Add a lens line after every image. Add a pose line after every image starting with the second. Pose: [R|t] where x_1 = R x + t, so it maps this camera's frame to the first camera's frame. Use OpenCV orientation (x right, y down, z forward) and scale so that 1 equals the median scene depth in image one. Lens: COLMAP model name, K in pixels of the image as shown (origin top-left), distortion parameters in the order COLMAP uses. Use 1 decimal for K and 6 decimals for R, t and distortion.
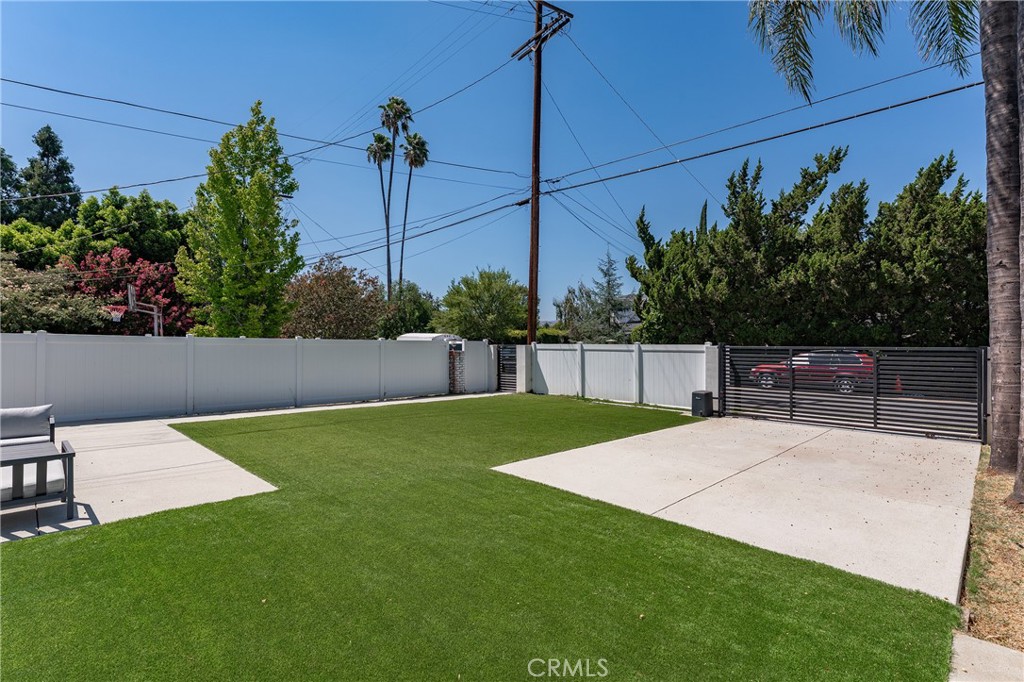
lens RADIAL K [[483.6, 0, 510.9], [0, 483.6, 340.7], [0, 0, 1]] dist [0.001231, 0.000923]
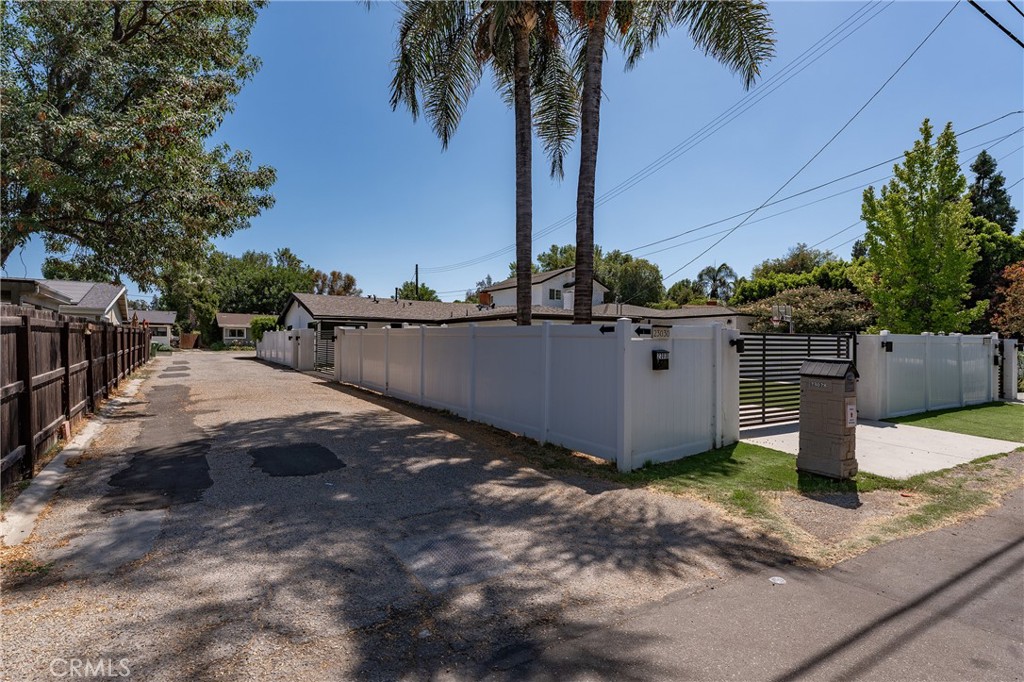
lens RADIAL K [[525.8, 0, 503.6], [0, 525.8, 359.7], [0, 0, 1]] dist [0.006471, 0.002737]
pose [[-0.226534, 0.025747, -0.973663, 0.796840], [-0.004396, 0.999613, 0.027457, 0.018386], [0.973993, 0.010500, -0.226334, 0.315630]]
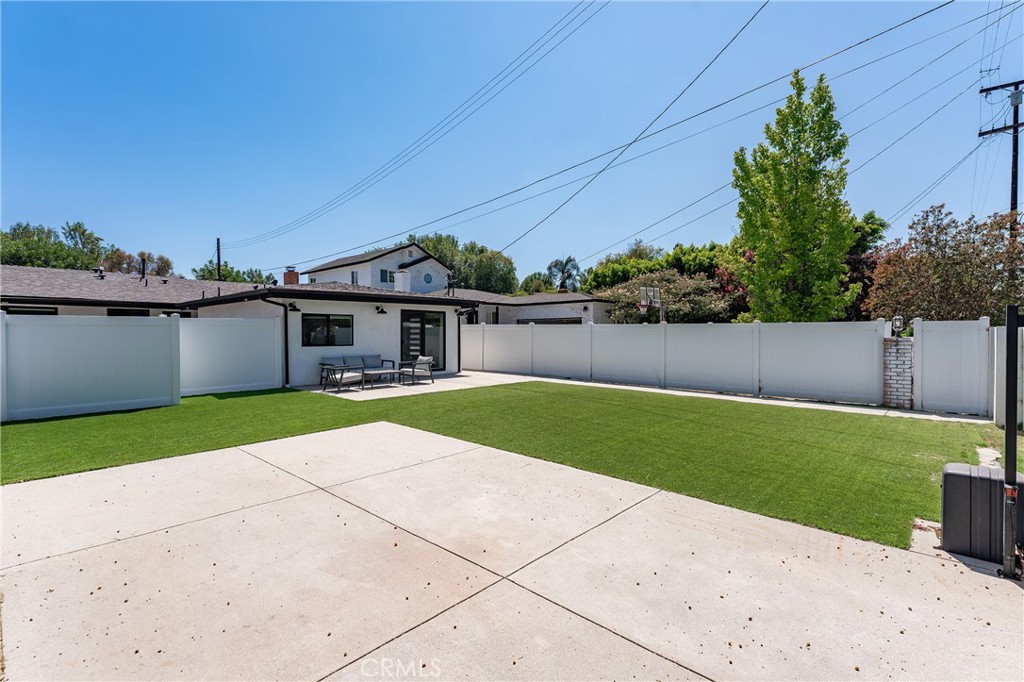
lens RADIAL K [[483.6, 0, 506.0], [0, 483.6, 332.3], [0, 0, 1]] dist [0.001231, 0.000923]
pose [[0.038139, -0.004326, -0.999263, 0.352587], [0.007748, 0.999962, -0.004033, 0.009636], [0.999242, -0.007588, 0.038171, 0.358634]]
